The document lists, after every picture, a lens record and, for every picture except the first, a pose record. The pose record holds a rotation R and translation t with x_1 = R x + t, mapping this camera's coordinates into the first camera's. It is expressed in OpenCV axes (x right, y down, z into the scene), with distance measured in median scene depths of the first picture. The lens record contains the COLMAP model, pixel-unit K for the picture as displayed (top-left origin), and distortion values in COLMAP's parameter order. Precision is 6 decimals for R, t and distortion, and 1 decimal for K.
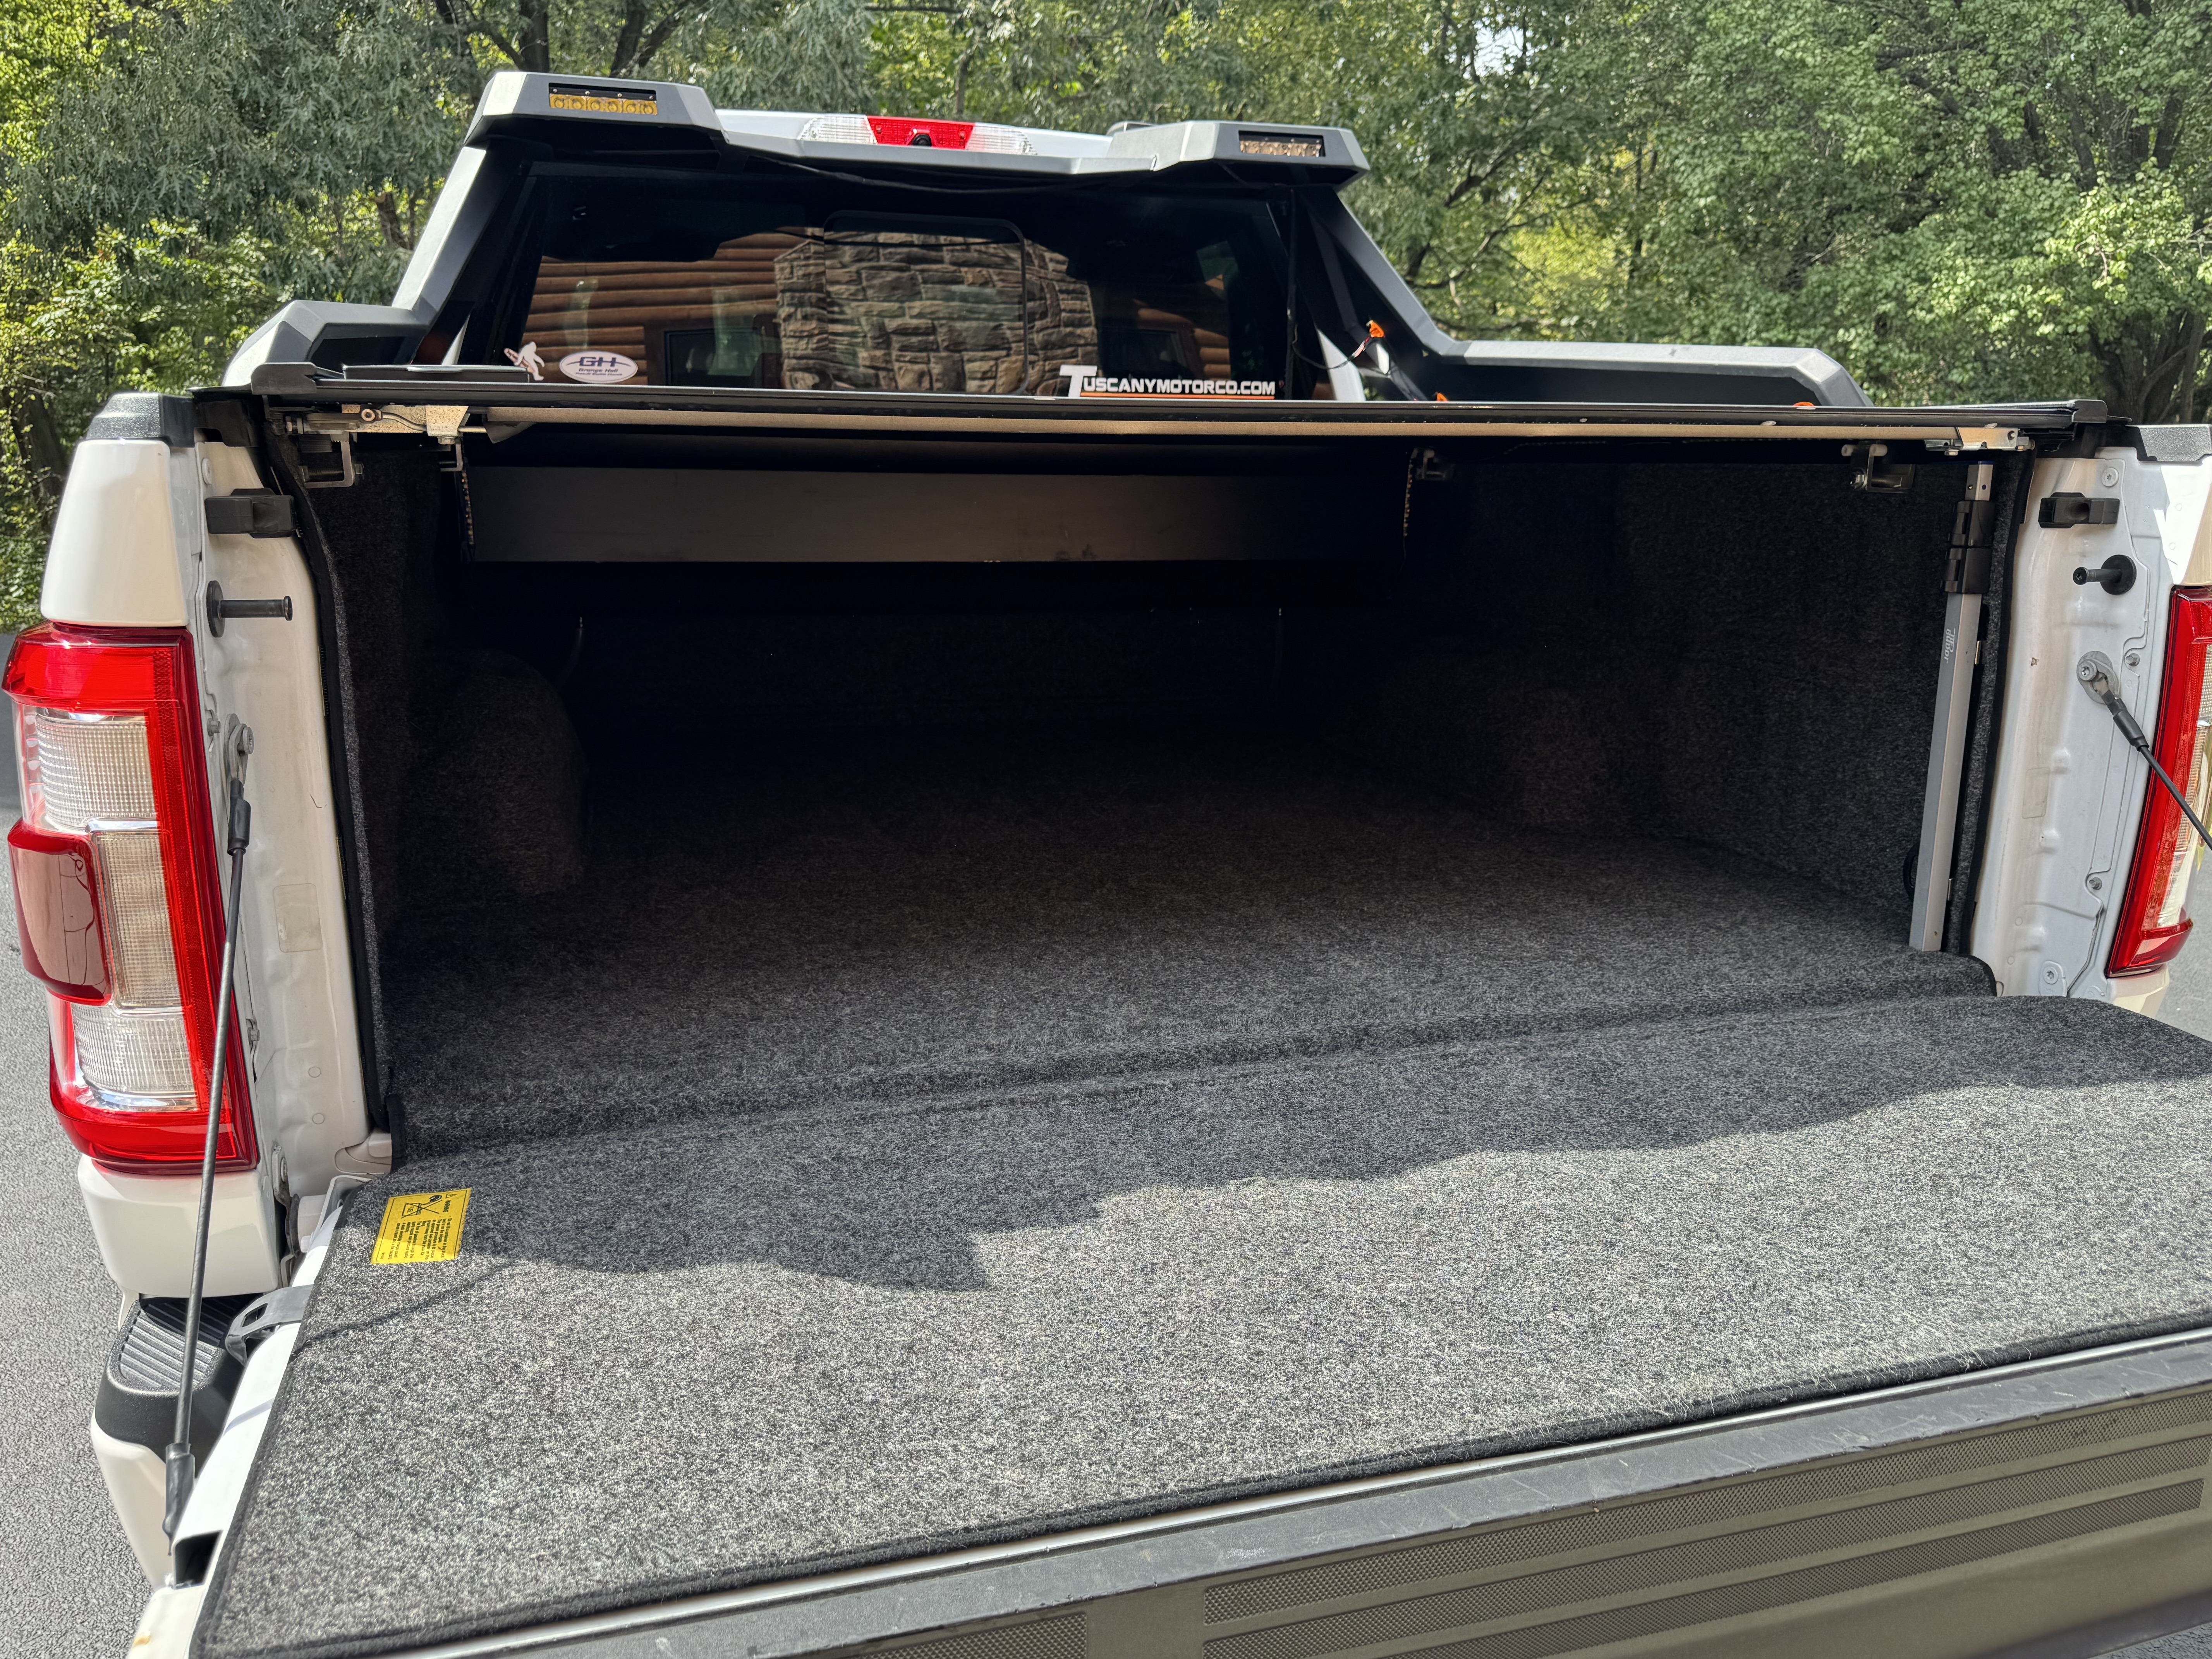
lens RADIAL K [[1659.8, 0, 1099.6], [0, 1659.8, 836.7], [0, 0, 1]] dist [0.015074, -0.000255]
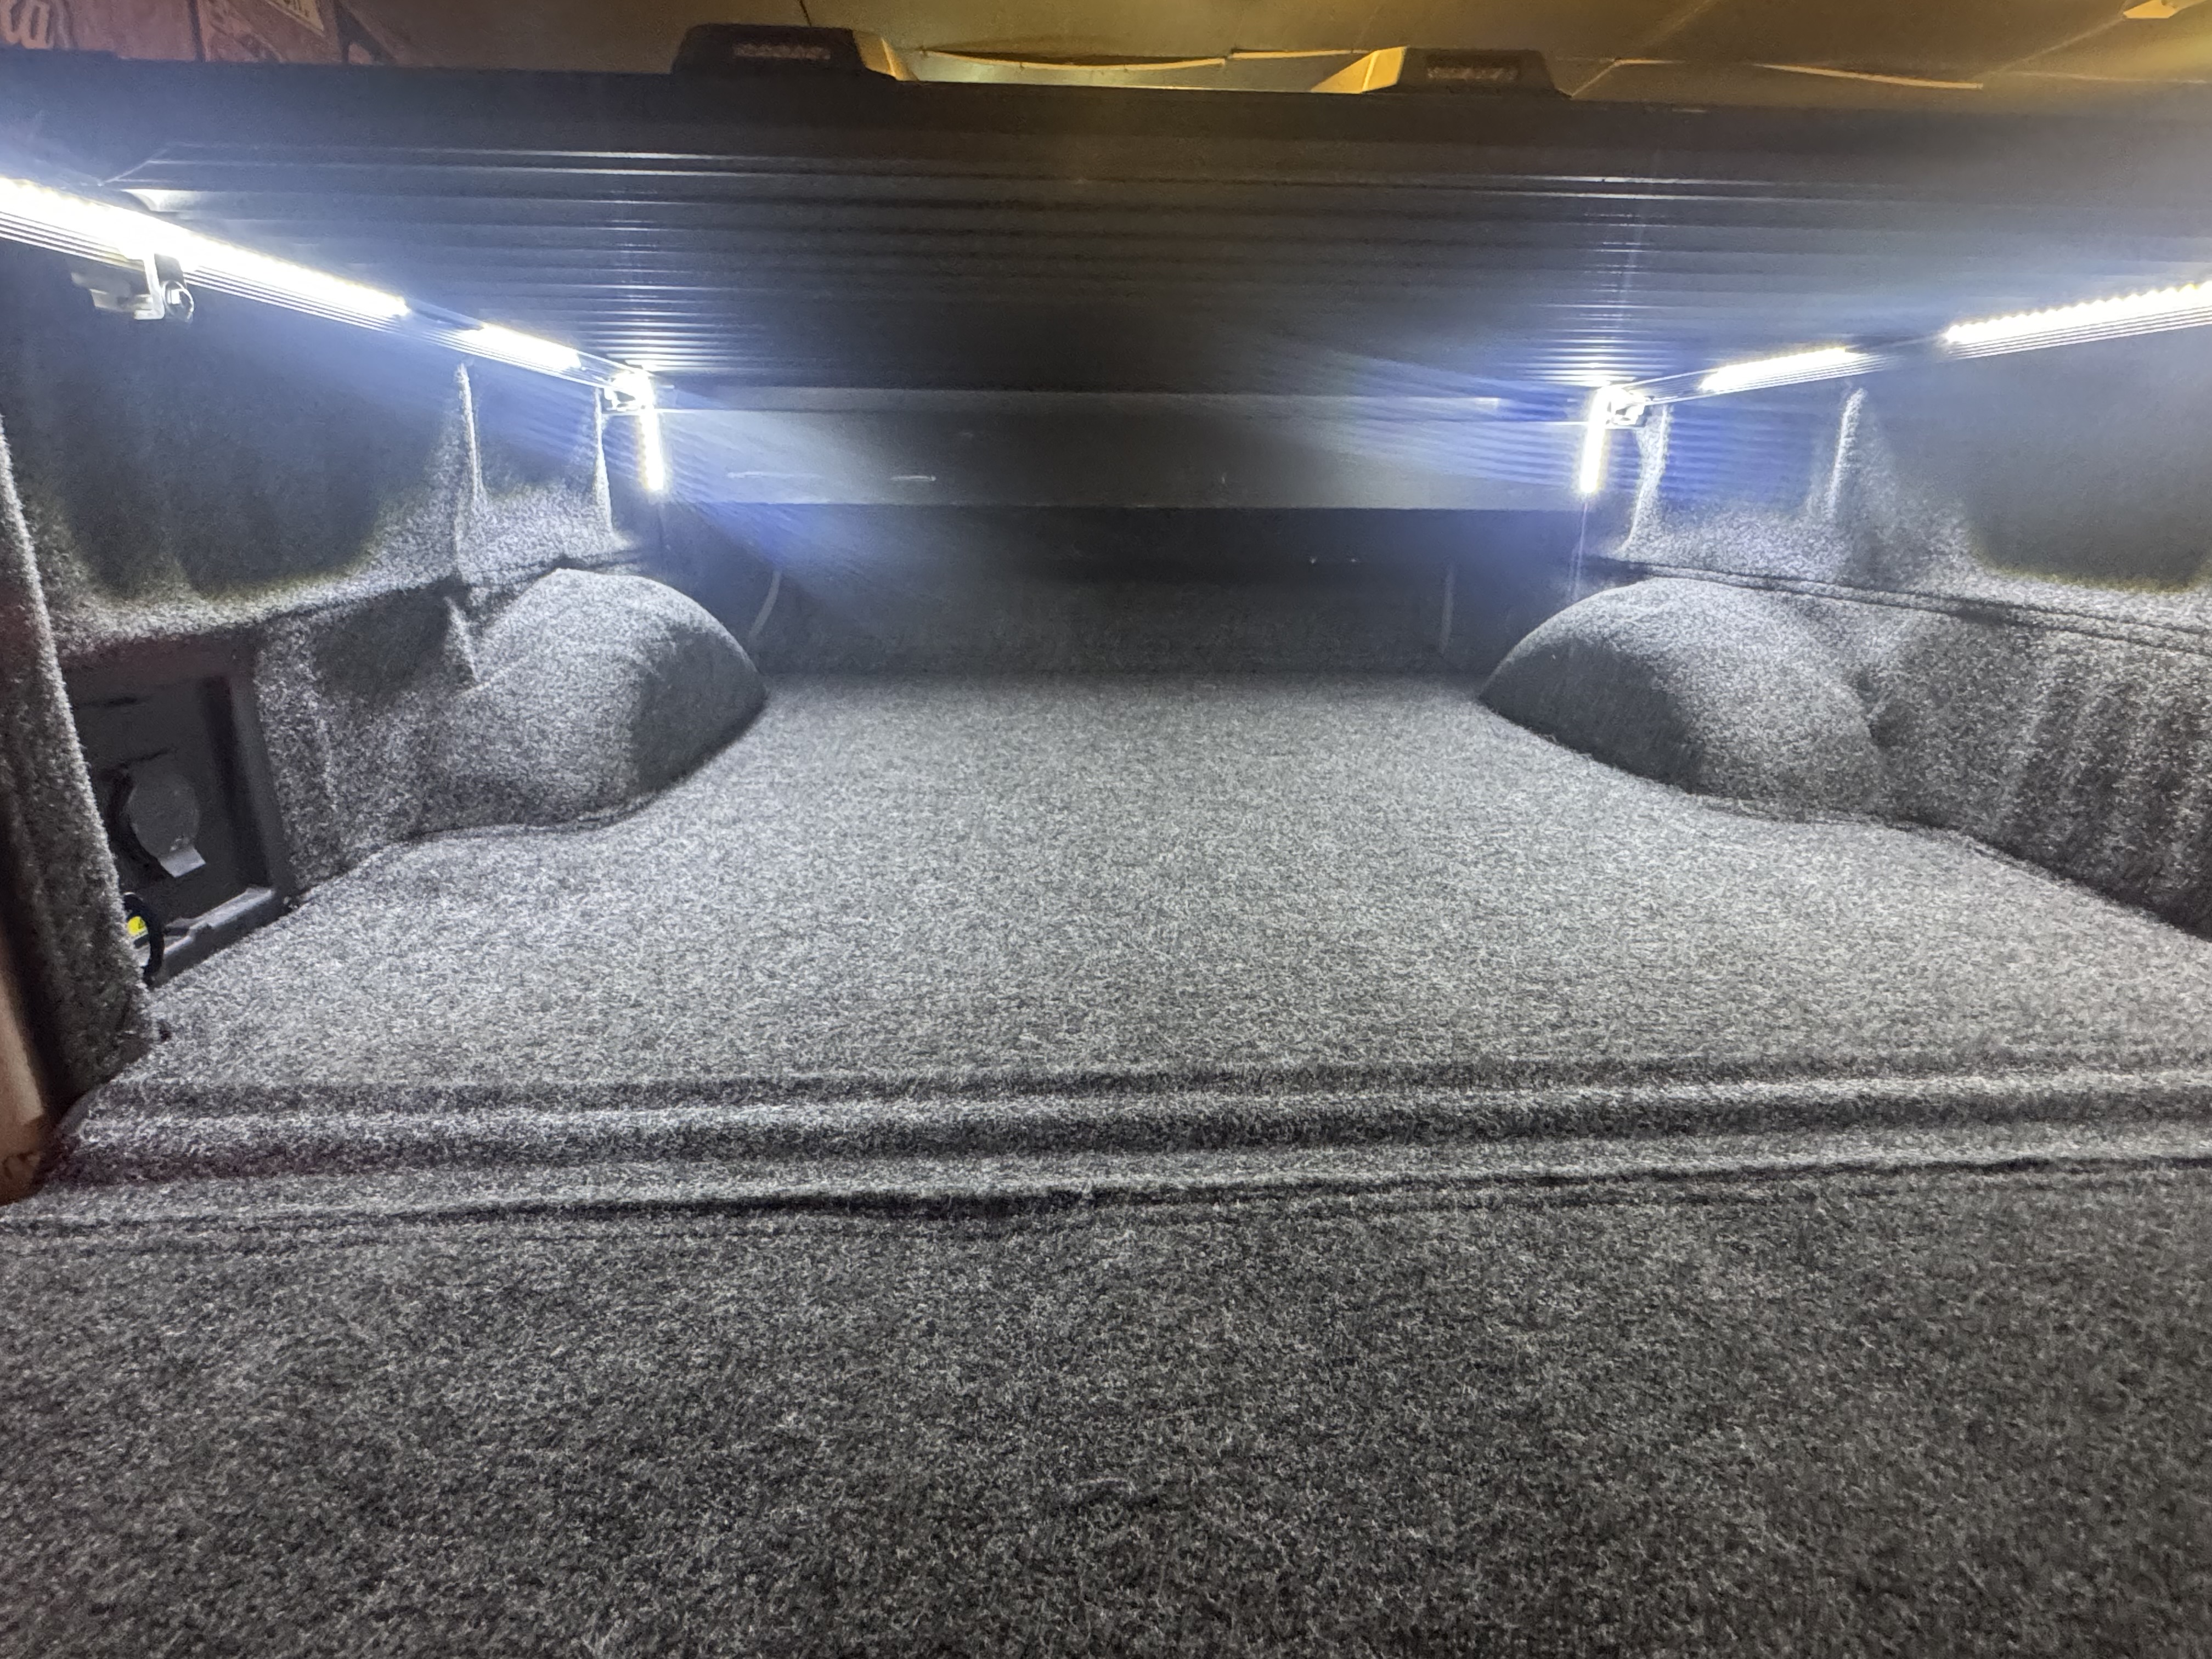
lens RADIAL K [[1156.5, 0, 1102.7], [0, 1156.5, 811.7], [0, 0, 1]] dist [-0.004185, -0.000457]
pose [[0.973493, 0.059357, -0.220882, 0.112845], [-0.050254, 0.997648, 0.046611, -0.018574], [0.223130, -0.034276, 0.974186, 0.460414]]
